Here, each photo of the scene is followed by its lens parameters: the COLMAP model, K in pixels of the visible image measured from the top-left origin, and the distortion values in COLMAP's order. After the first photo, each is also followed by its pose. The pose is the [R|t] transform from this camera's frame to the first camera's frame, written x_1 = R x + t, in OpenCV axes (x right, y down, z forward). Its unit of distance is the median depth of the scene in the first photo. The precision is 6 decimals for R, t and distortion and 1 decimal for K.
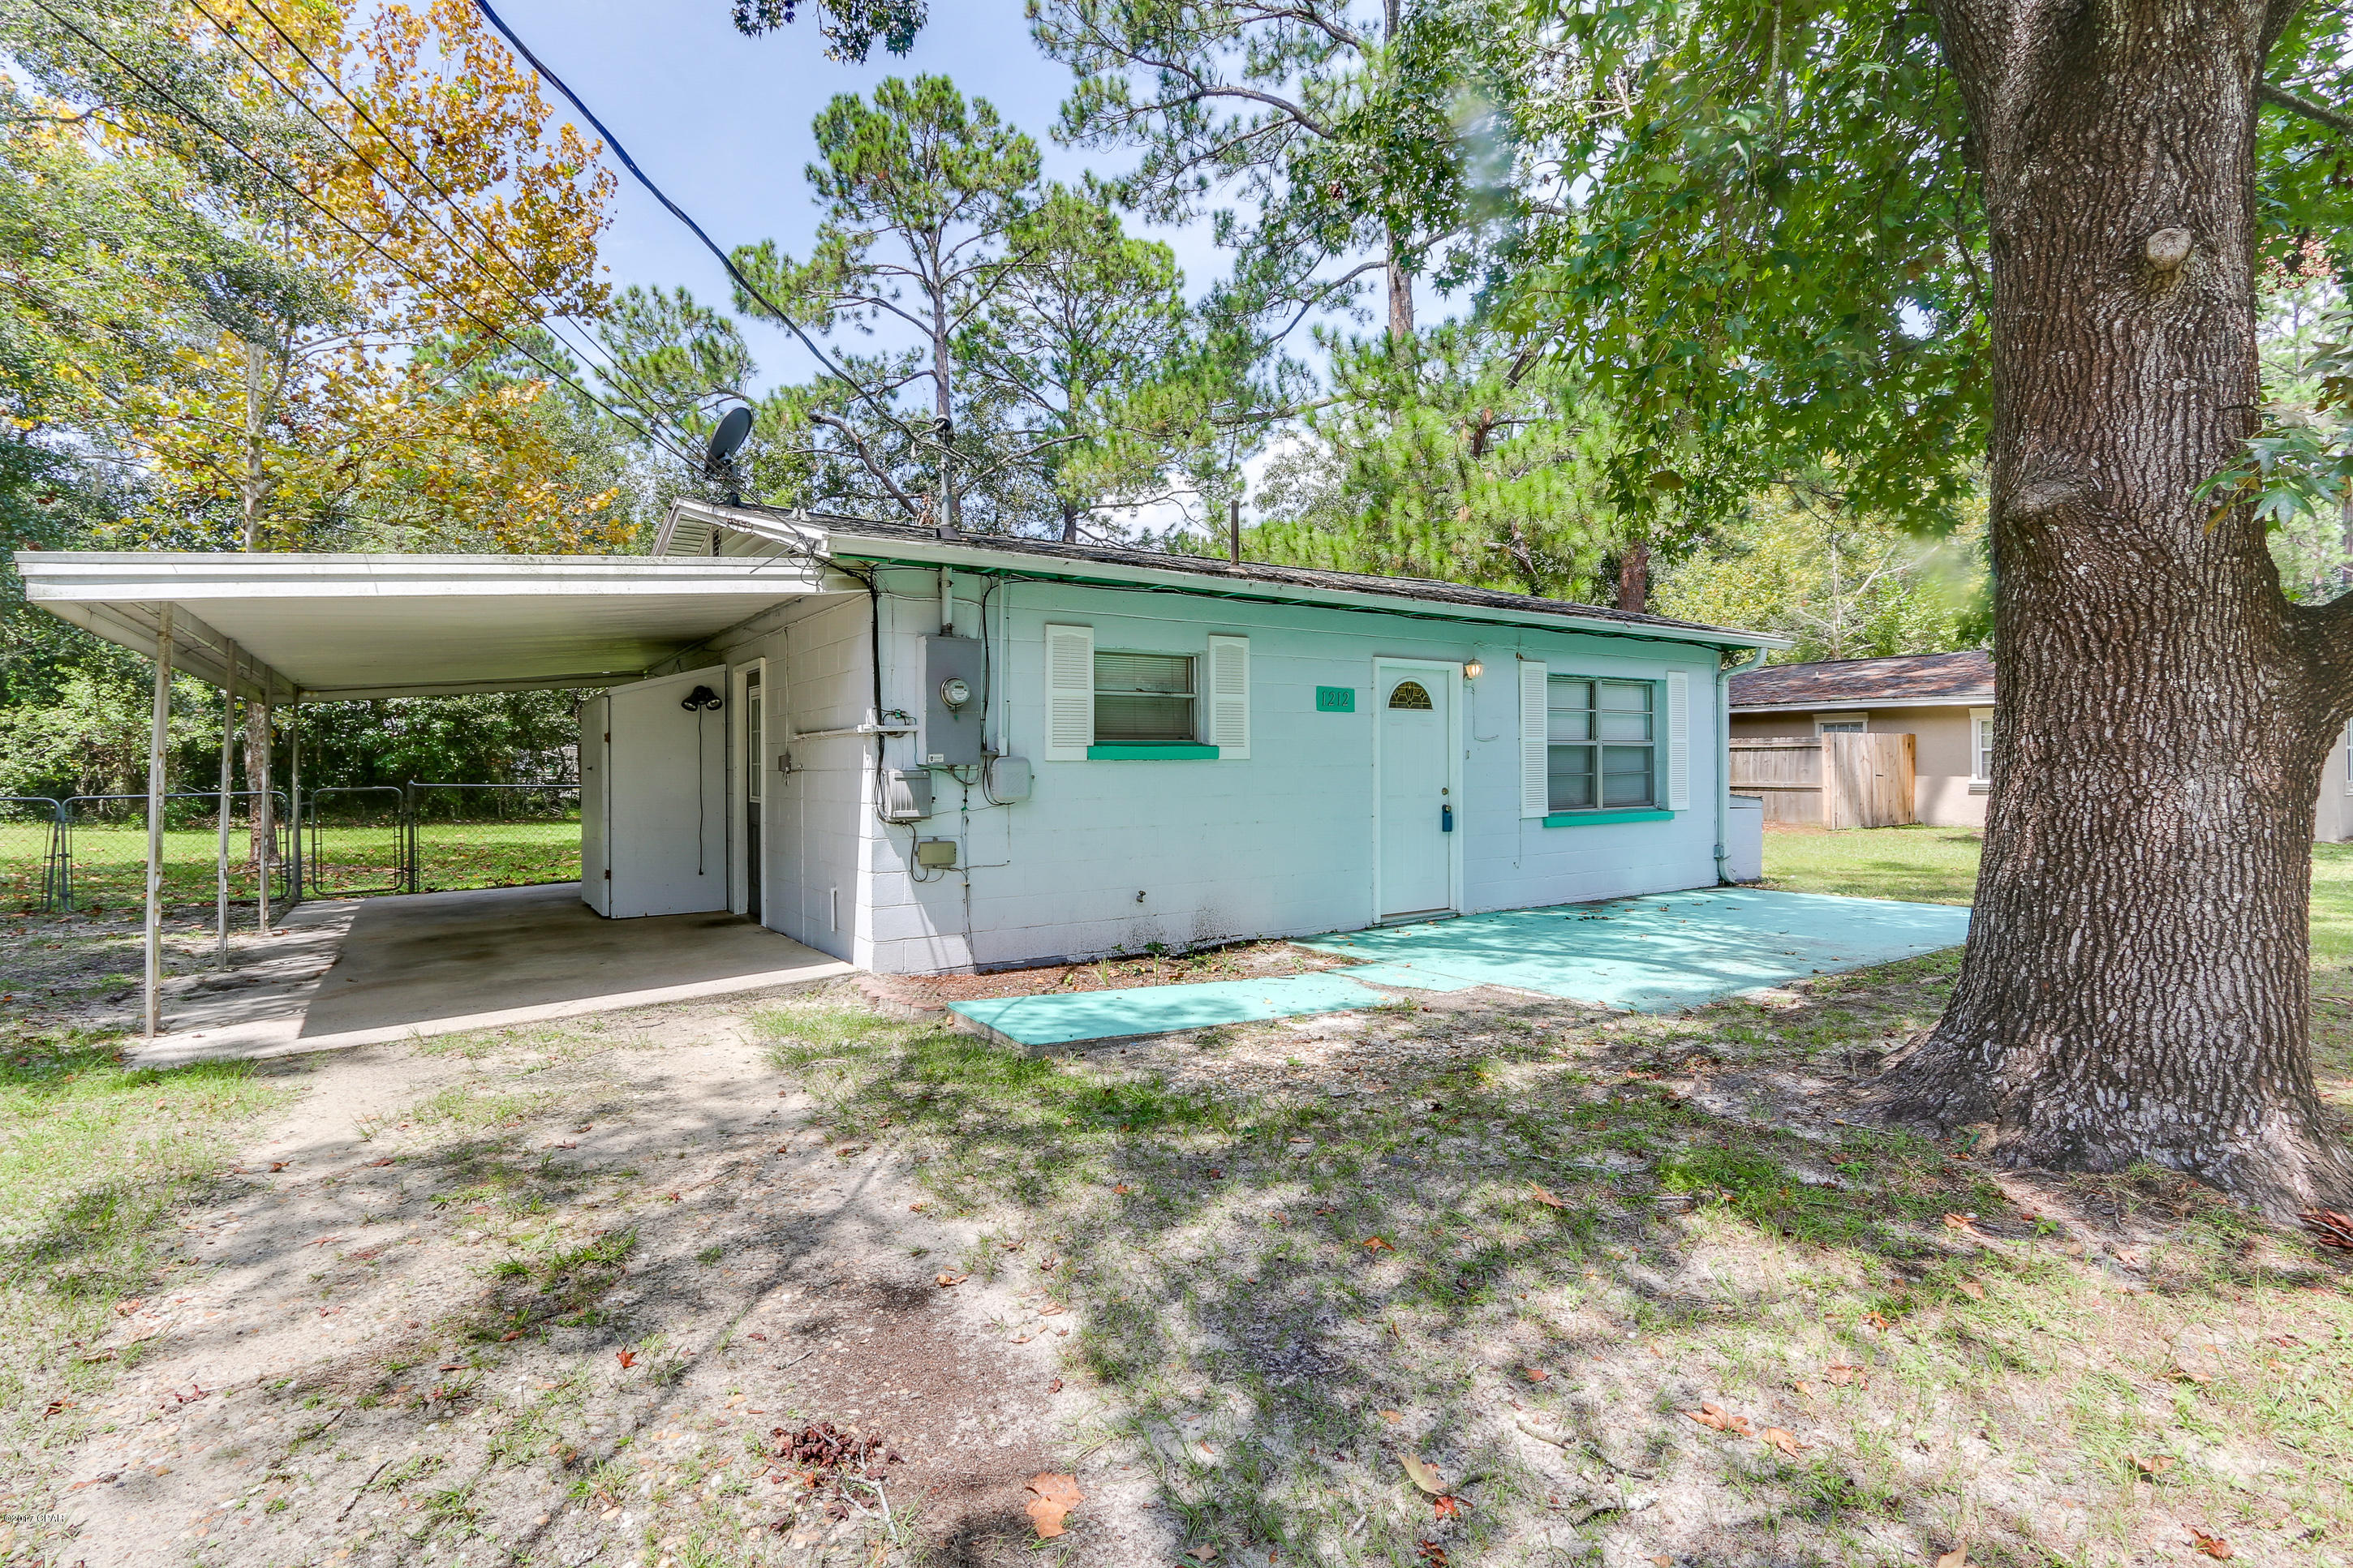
lens RADIAL K [[1112.2, 0, 1156.5], [0, 1112.2, 752.0], [0, 0, 1]] dist [-0.017180, 0.000296]
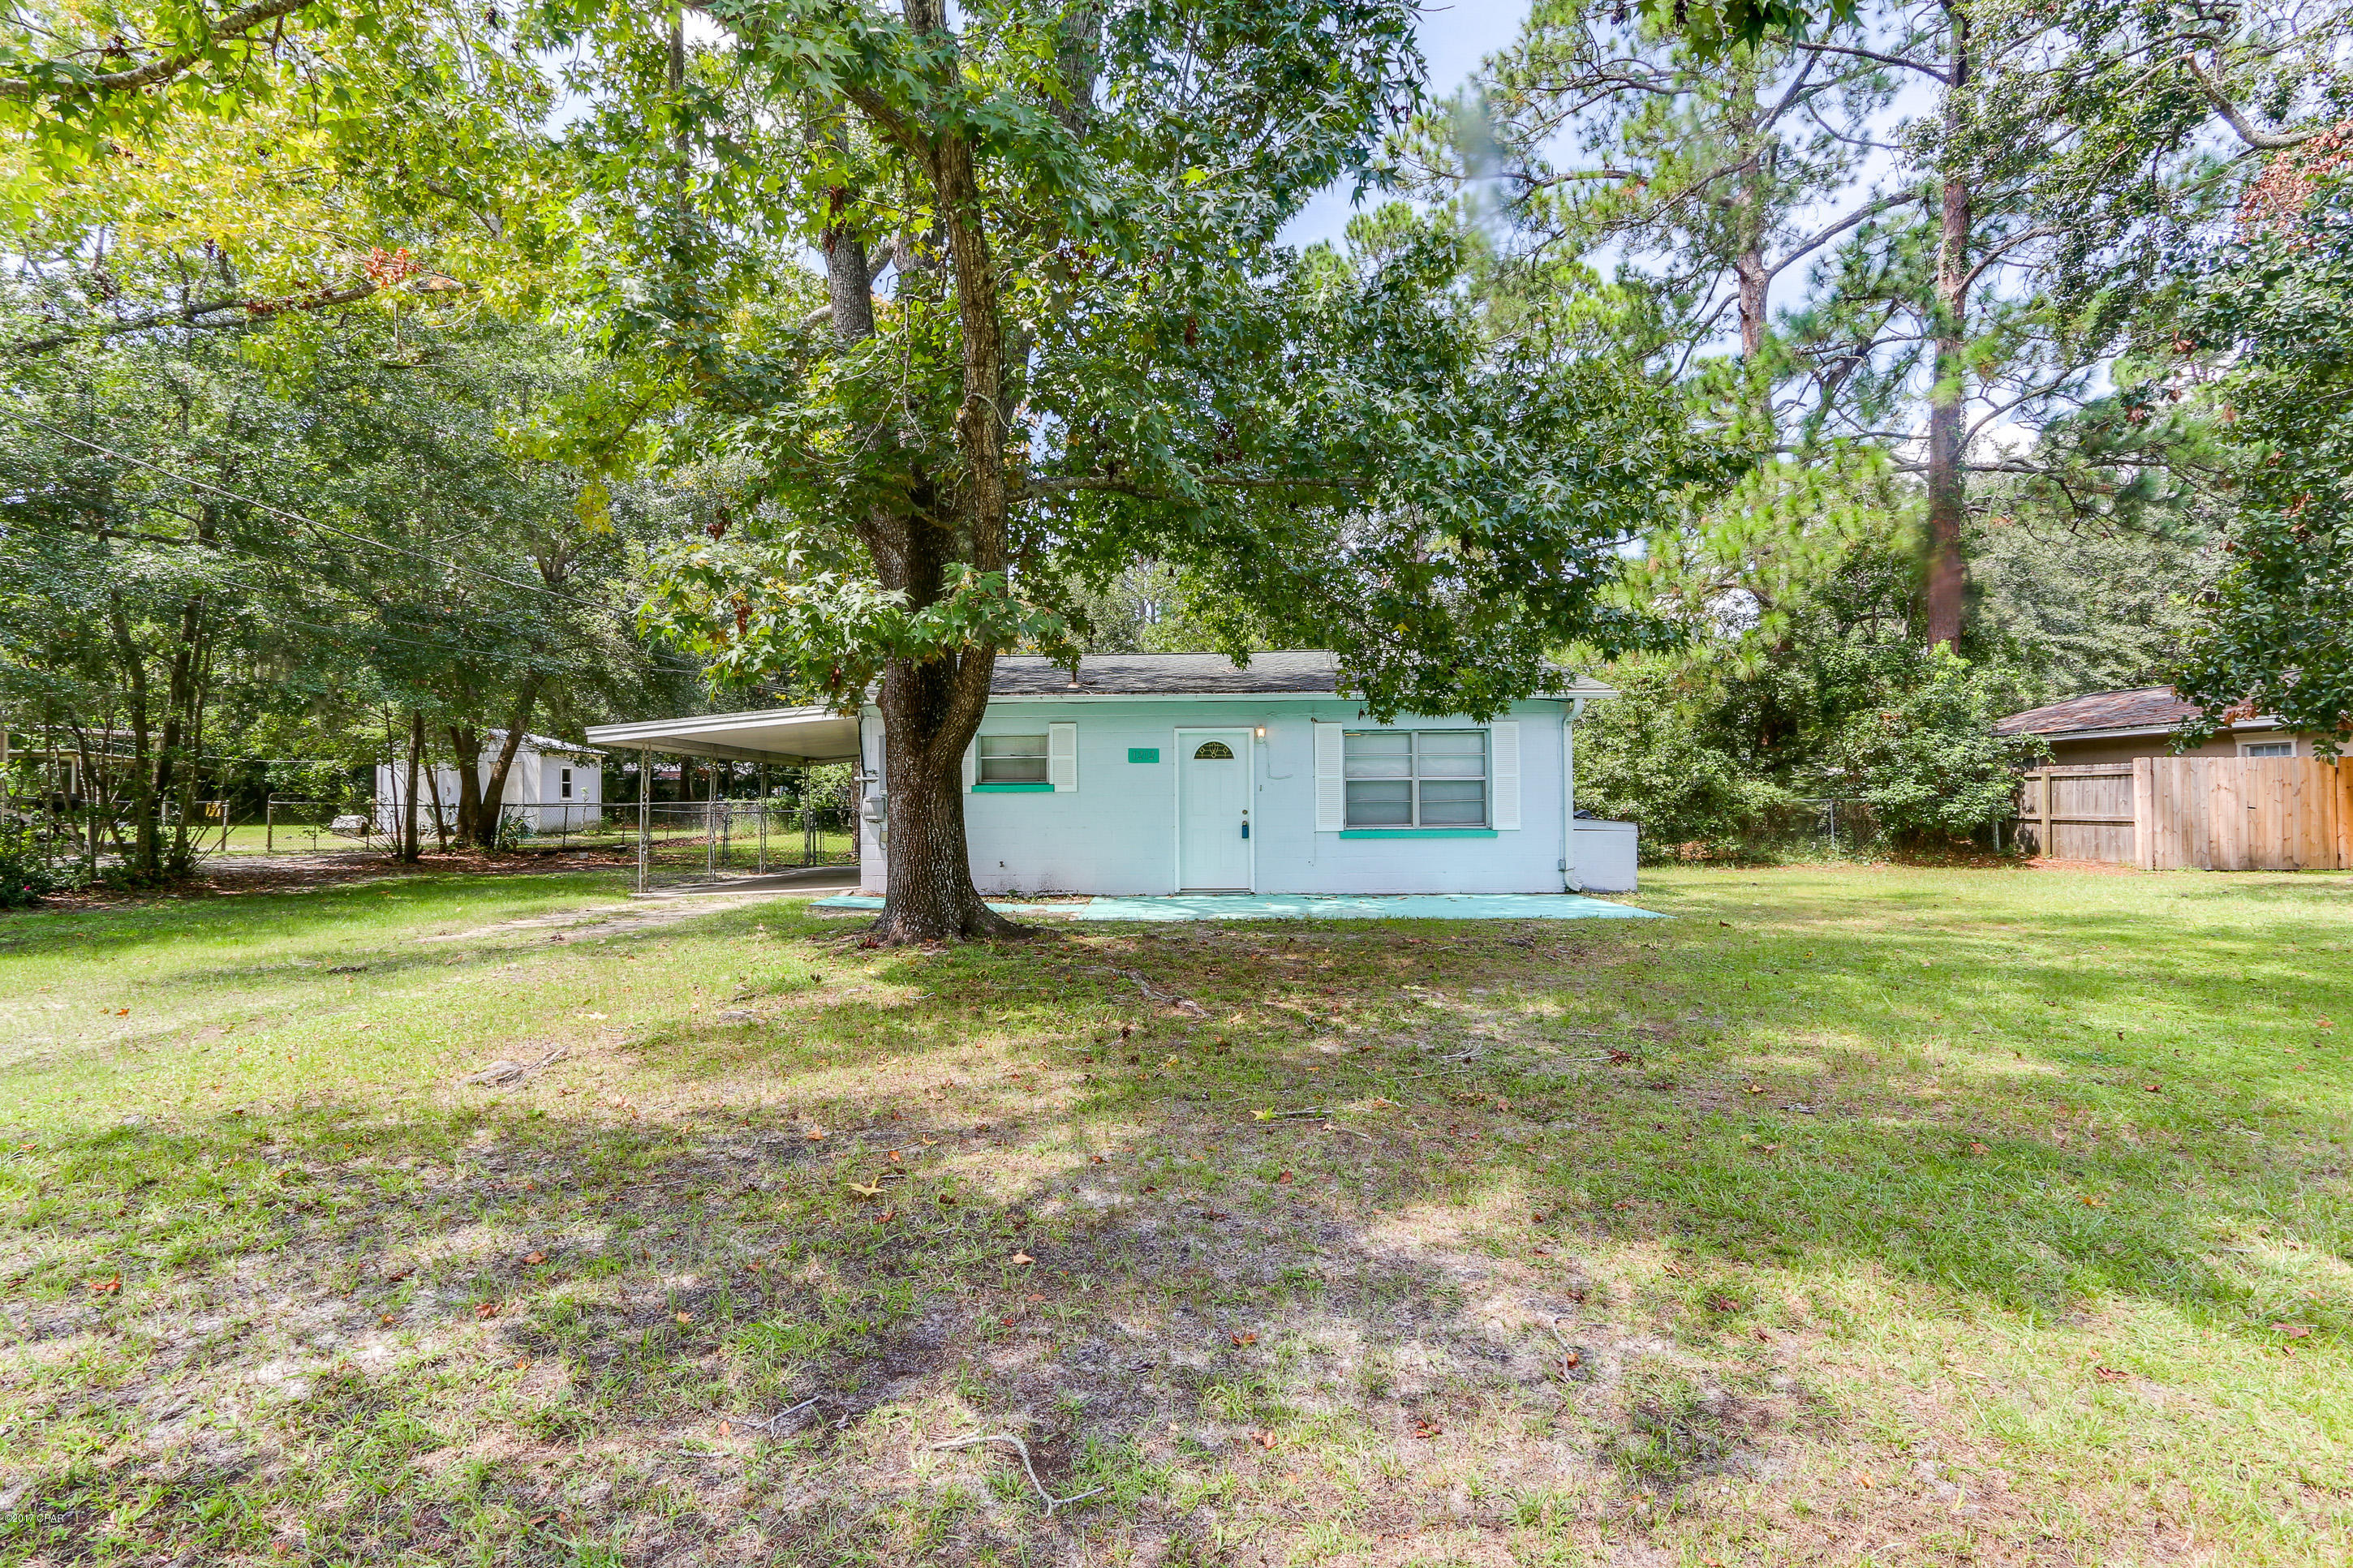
lens RADIAL K [[1102.8, 0, 1153.6], [0, 1102.8, 763.7], [0, 0, 1]] dist [-0.003043, 0.000081]
pose [[0.816638, -0.020005, -0.576803, 0.476649], [0.007697, 0.999688, -0.023774, 0.001813], [0.577099, 0.014975, 0.816537, -0.144808]]
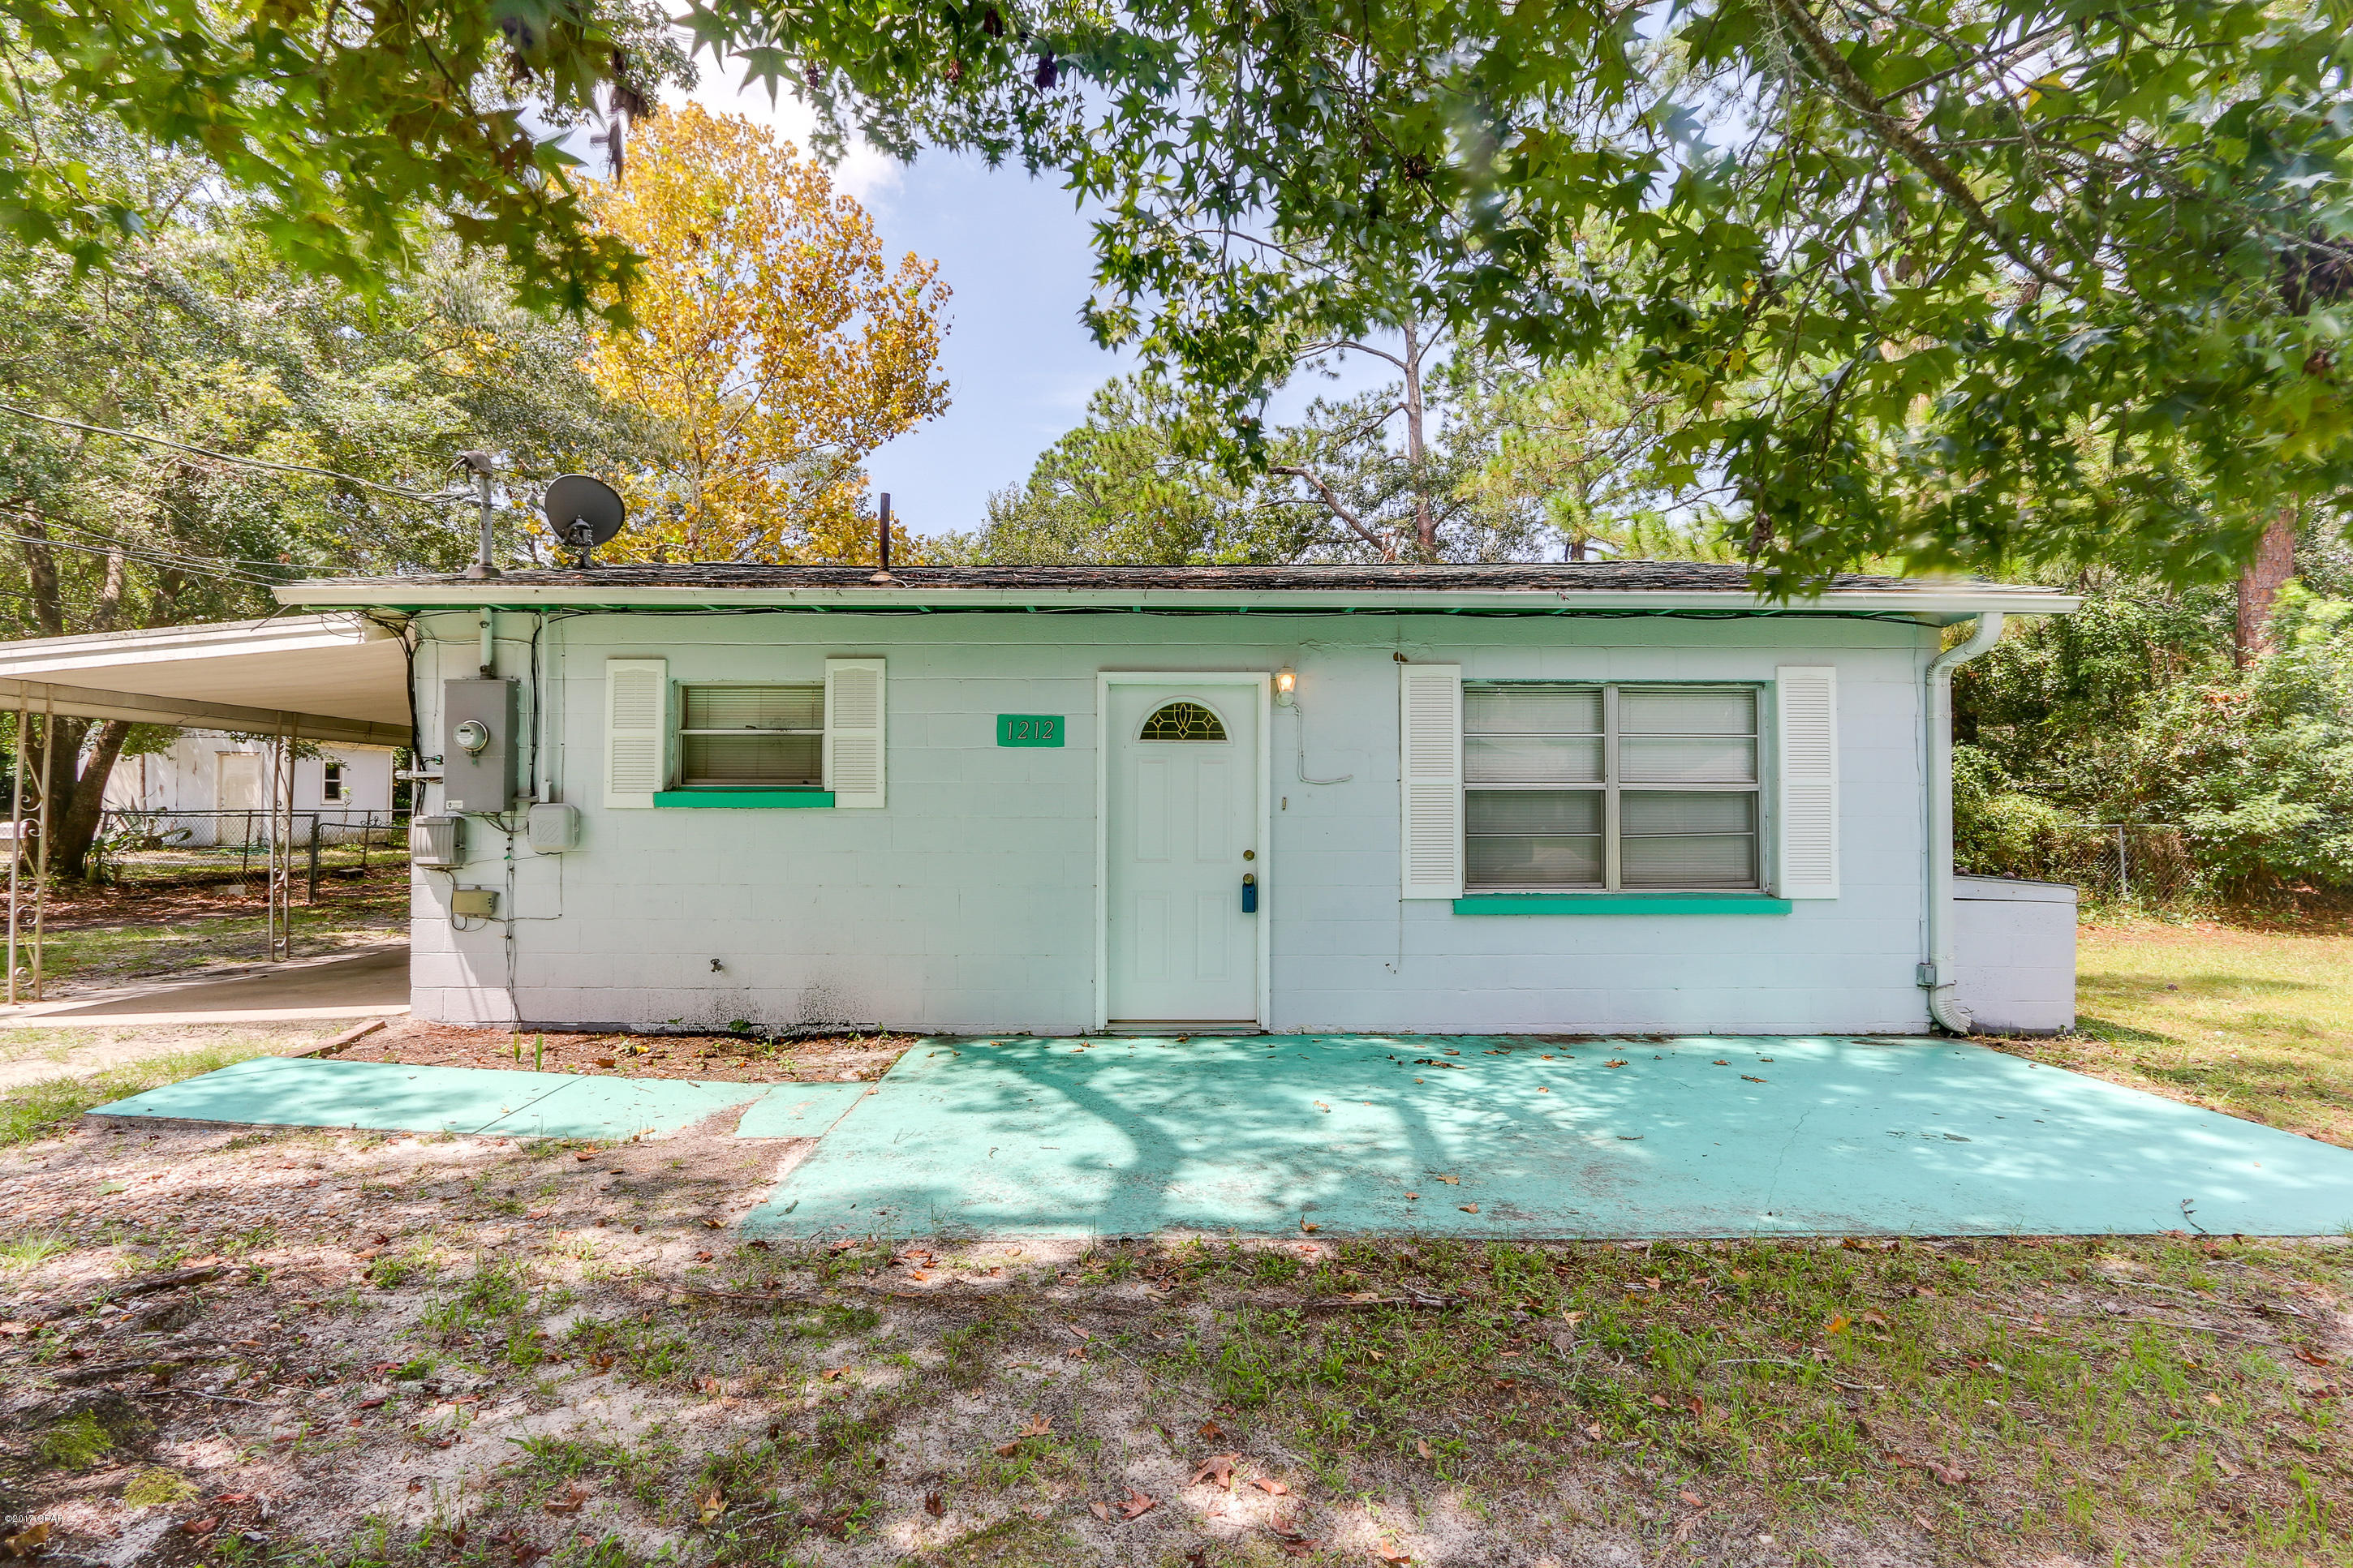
lens RADIAL K [[1092.4, 0, 1157.8], [0, 1092.4, 779.2], [0, 0, 1]] dist [-0.013163, 0.000146]
pose [[0.834583, -0.006444, -0.550844, 0.274242], [-0.001993, 0.999890, -0.014716, -0.001267], [0.550878, 0.013380, 0.834478, 0.177699]]
